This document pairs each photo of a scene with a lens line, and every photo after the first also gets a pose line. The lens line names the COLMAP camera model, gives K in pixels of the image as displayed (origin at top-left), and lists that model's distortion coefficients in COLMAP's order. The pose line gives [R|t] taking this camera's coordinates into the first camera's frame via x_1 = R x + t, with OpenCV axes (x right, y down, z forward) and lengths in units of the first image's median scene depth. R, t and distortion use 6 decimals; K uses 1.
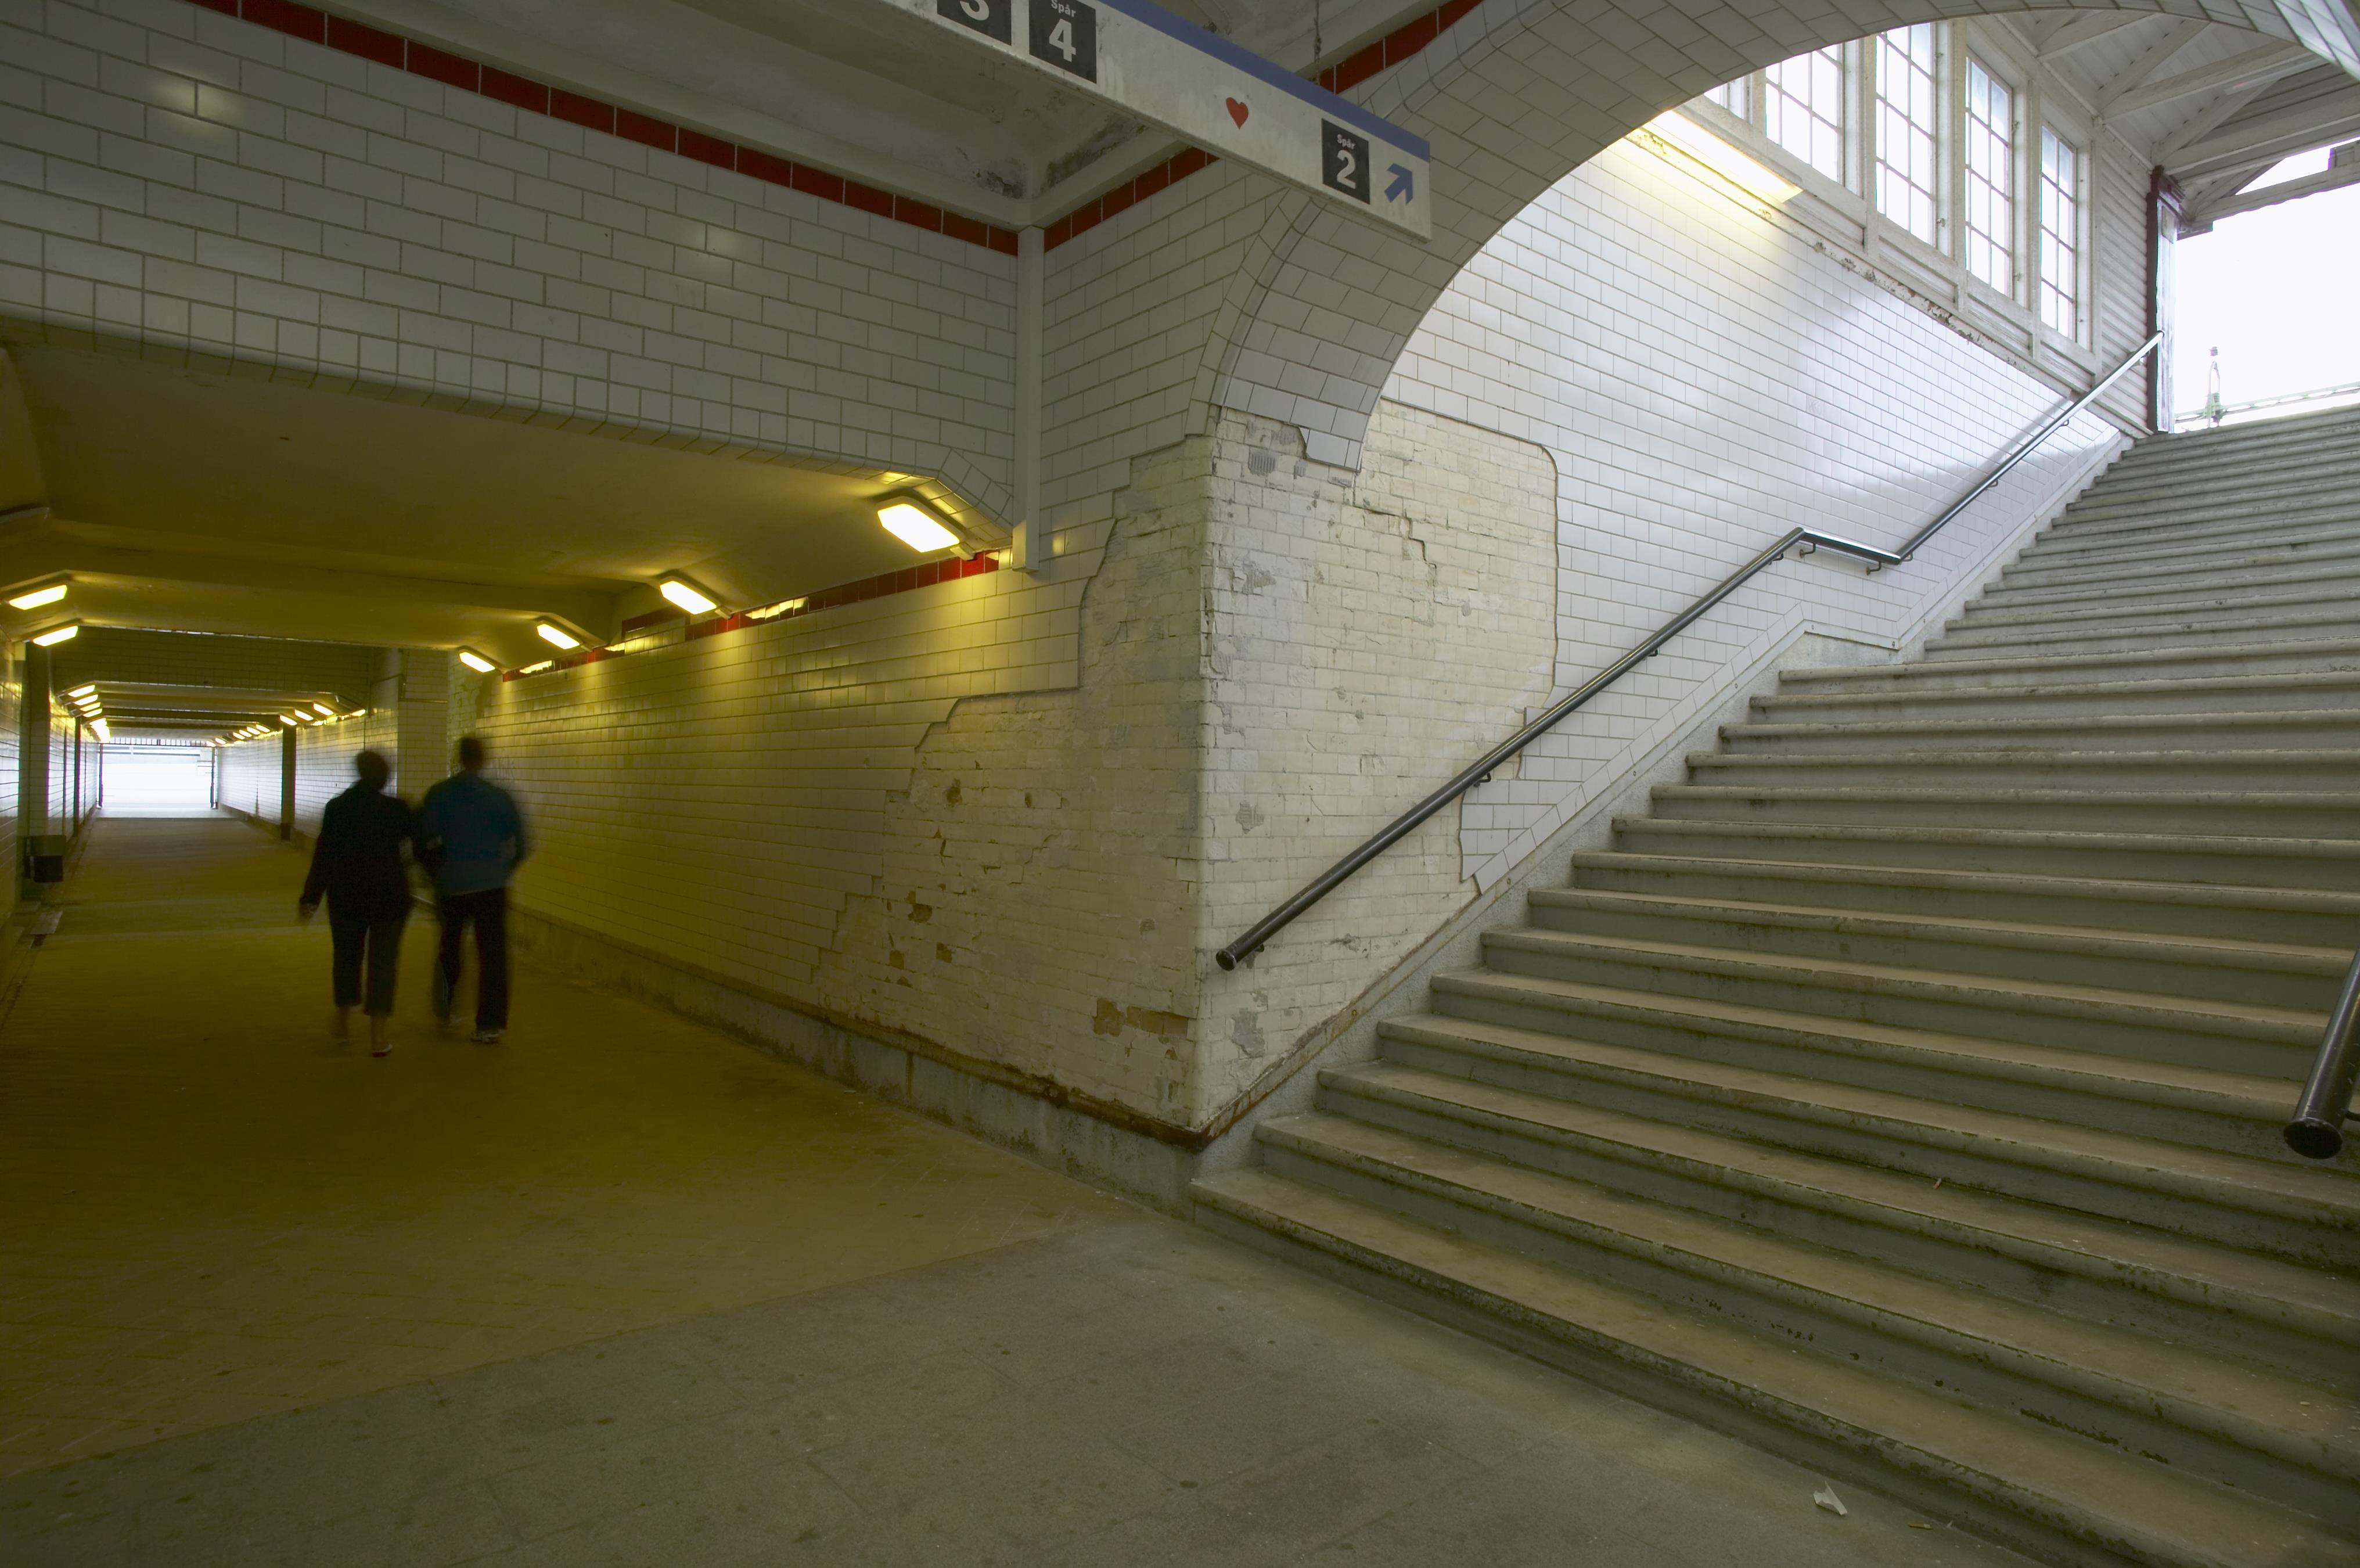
lens RADIAL K [[1349.2, 0, 1194.9], [0, 1349.2, 792.8], [0, 0, 1]] dist [-0.078674, 0.053684]
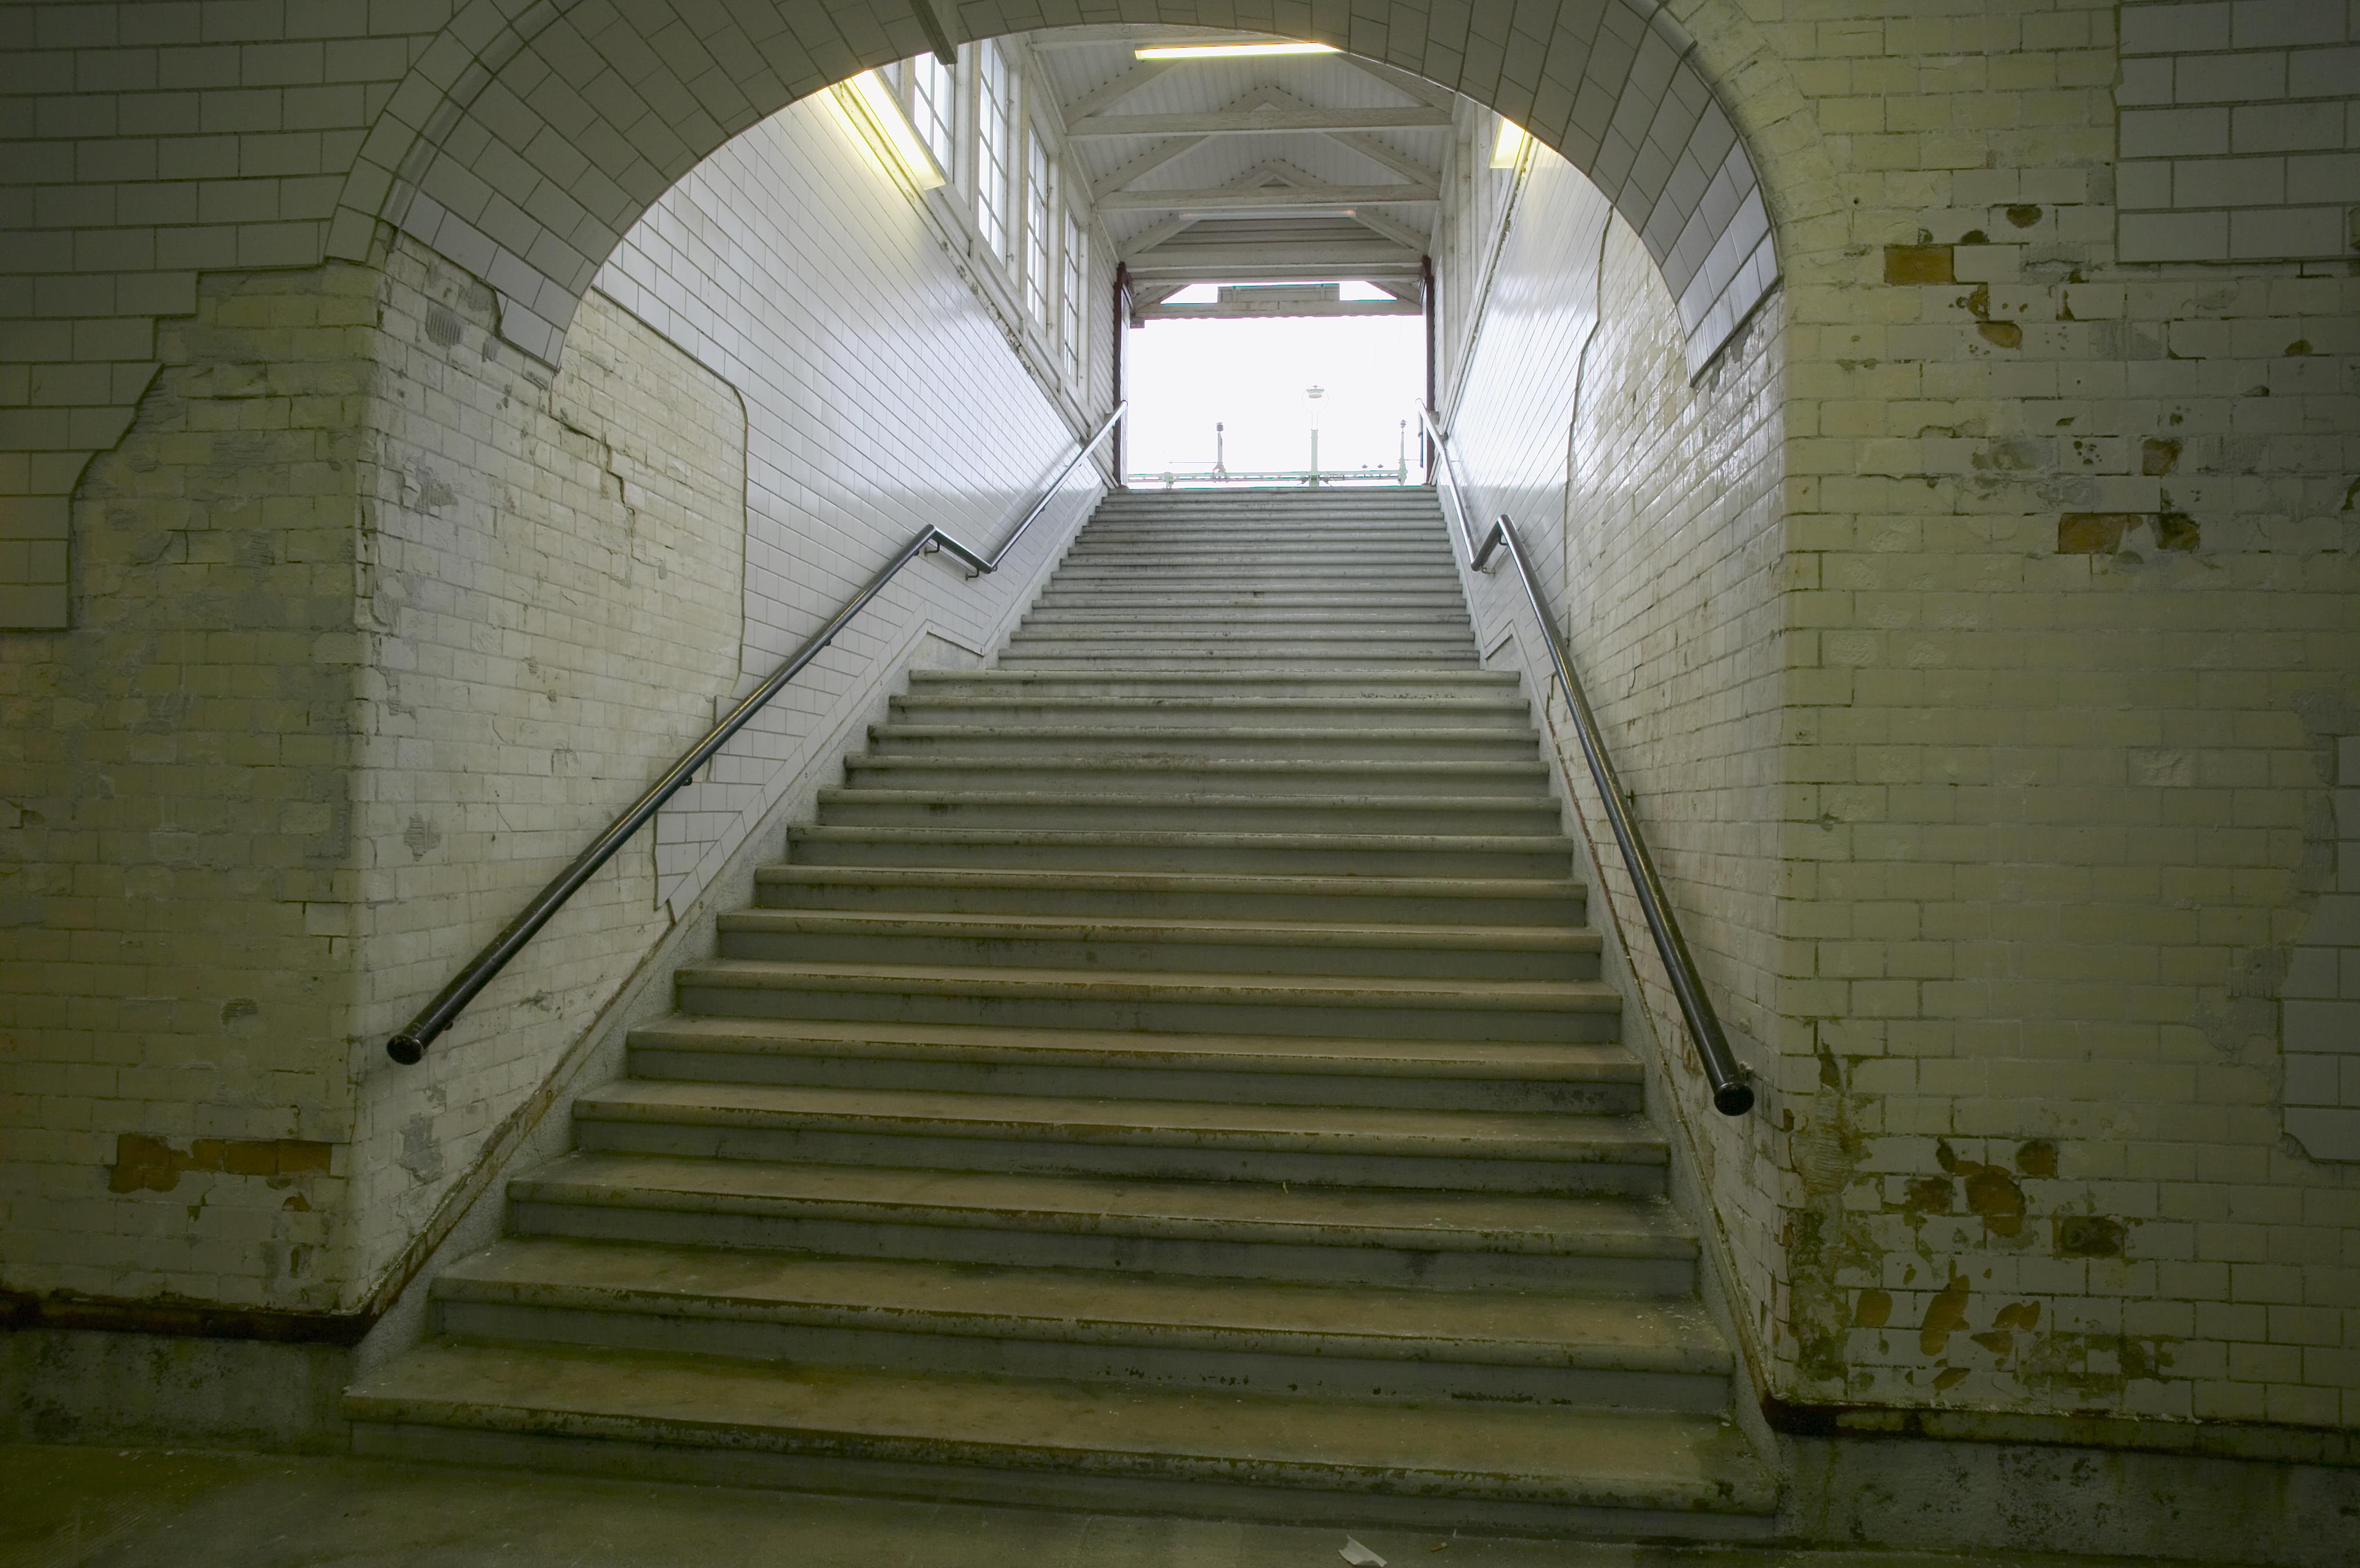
lens RADIAL K [[1349.2, 0, 1194.9], [0, 1349.2, 792.8], [0, 0, 1]] dist [-0.078674, 0.053684]
pose [[0.708335, -0.001043, 0.705876, -0.150104], [0.000013, 0.999999, 0.001465, -0.005215], [-0.705877, -0.001028, 0.708334, 0.231069]]
